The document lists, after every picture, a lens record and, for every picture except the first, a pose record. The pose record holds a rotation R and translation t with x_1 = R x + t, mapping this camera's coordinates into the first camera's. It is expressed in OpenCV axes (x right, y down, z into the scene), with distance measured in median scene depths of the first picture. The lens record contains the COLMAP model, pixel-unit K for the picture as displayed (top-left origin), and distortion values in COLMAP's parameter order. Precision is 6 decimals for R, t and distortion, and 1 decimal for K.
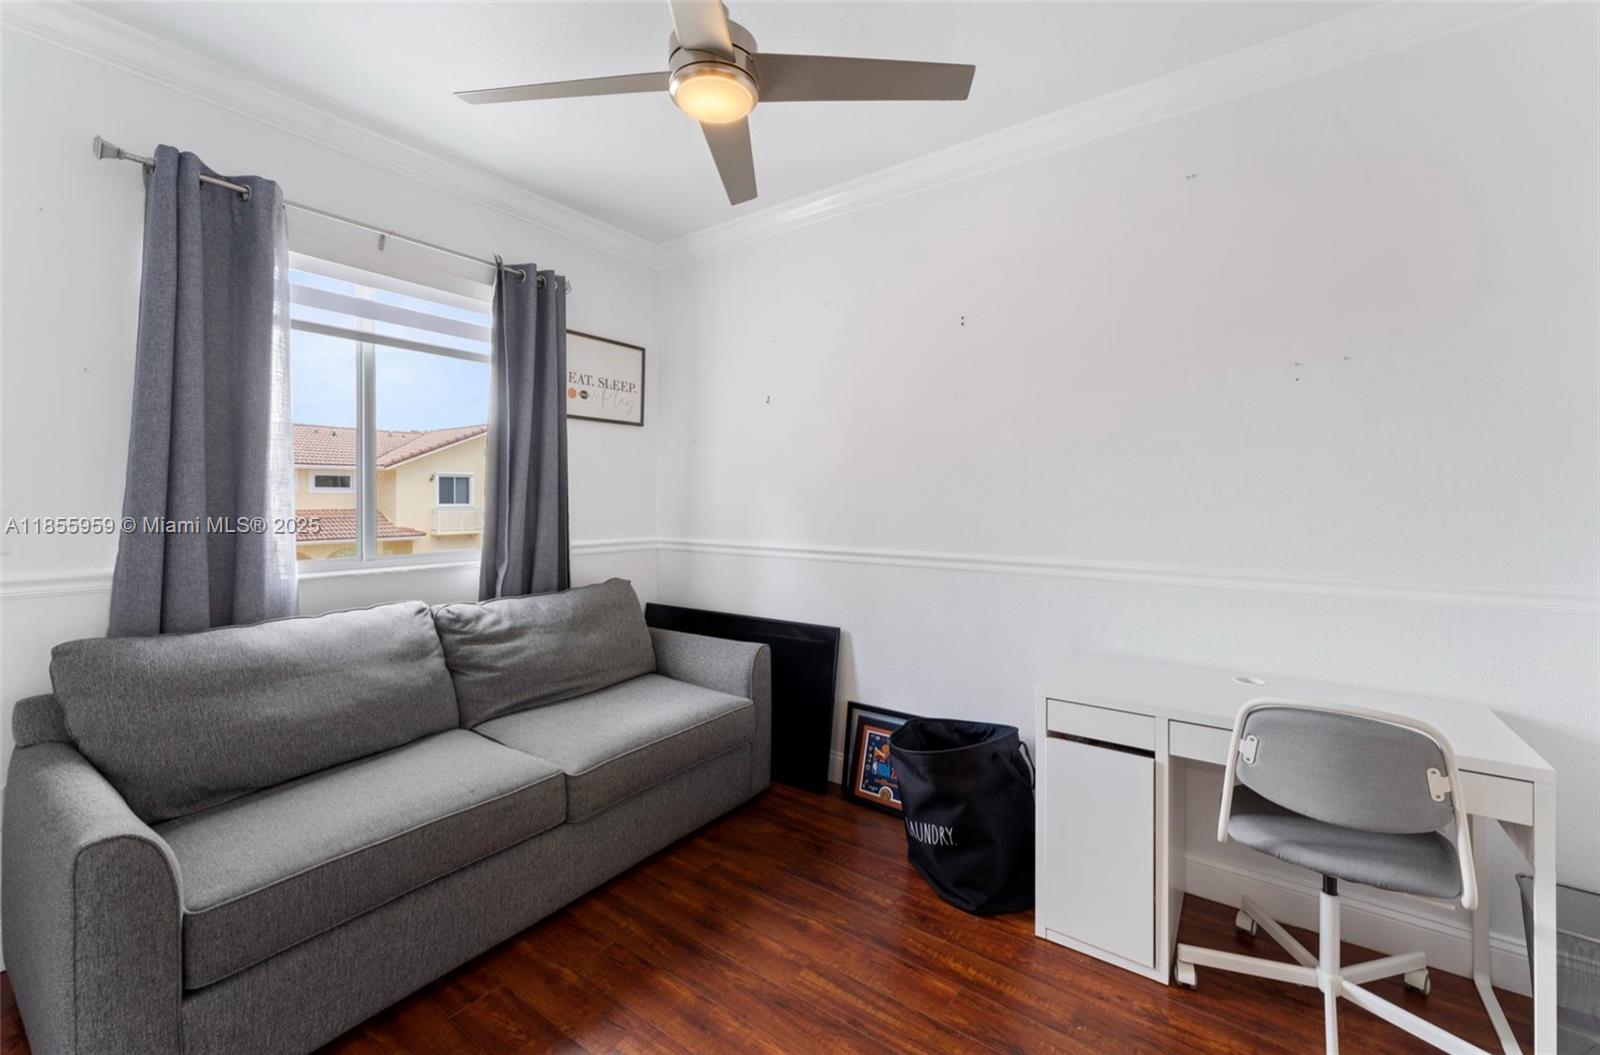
lens RADIAL K [[650.5, 0, 799.7], [0, 650.5, 507.8], [0, 0, 1]] dist [-0.001088, -0.000186]
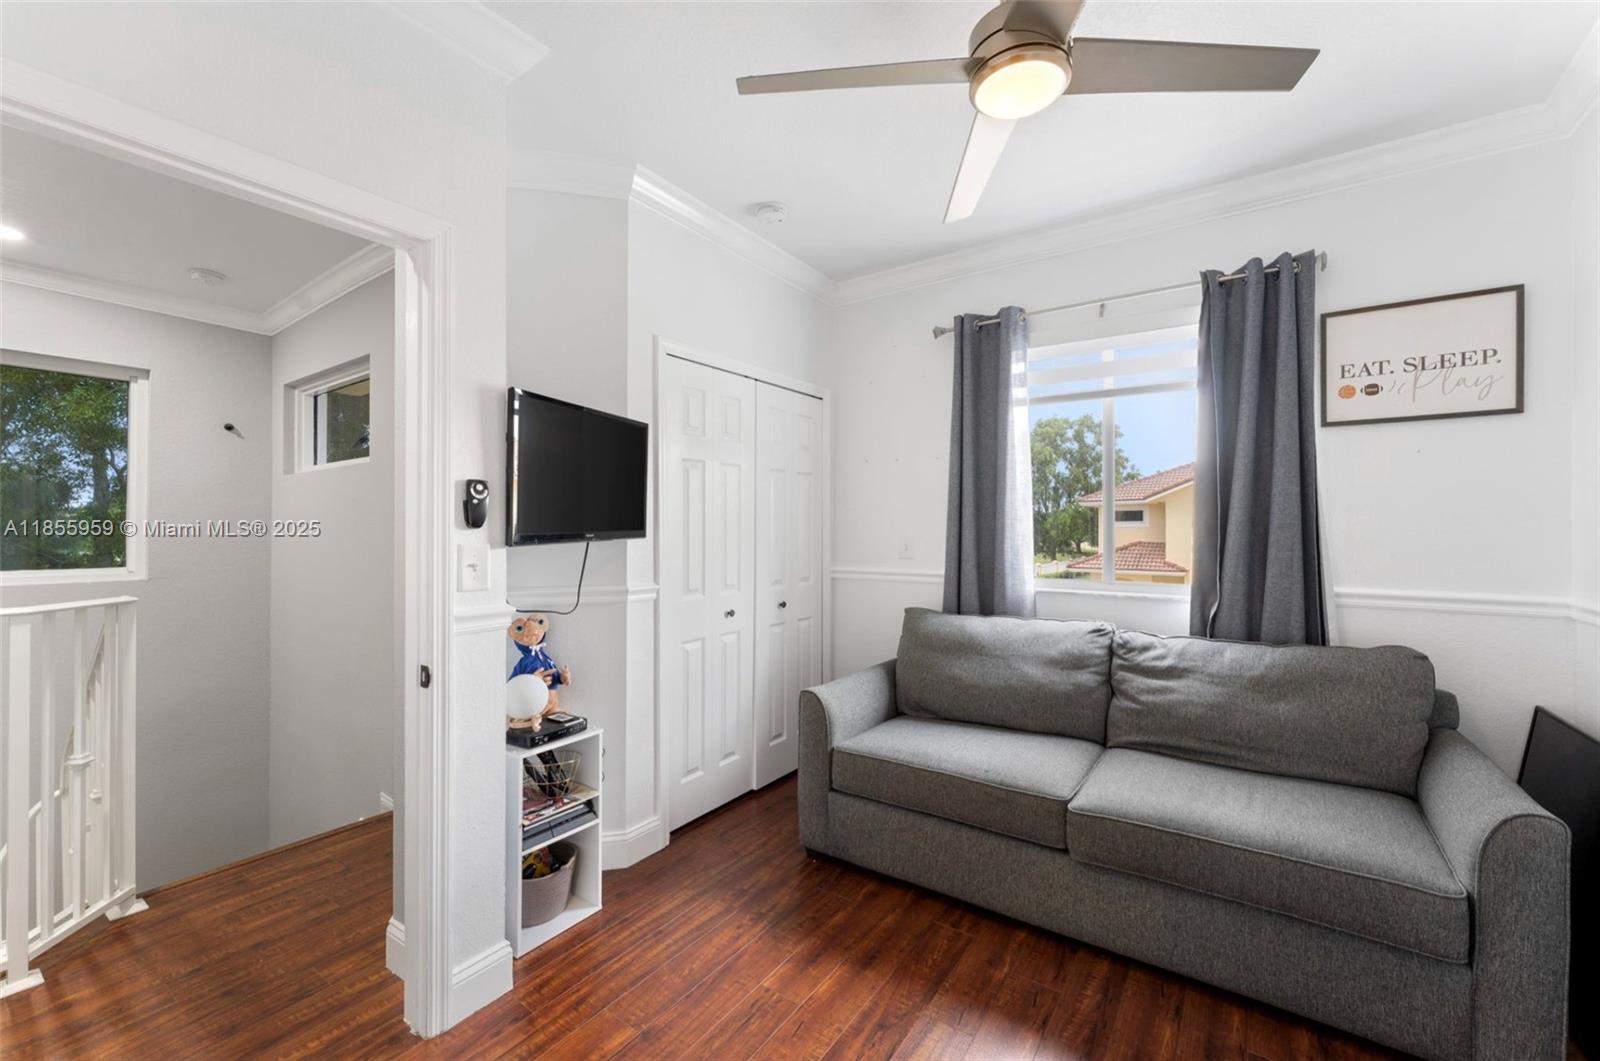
lens RADIAL K [[649.0, 0, 800.0], [0, 649.0, 530.5], [0, 0, 1]] dist [0.000546, 0.000064]
pose [[0.016557, 0.001930, -0.999861, 0.525548], [-0.014132, 0.999899, 0.001697, -0.009214], [0.999763, 0.014102, 0.016582, 0.463762]]
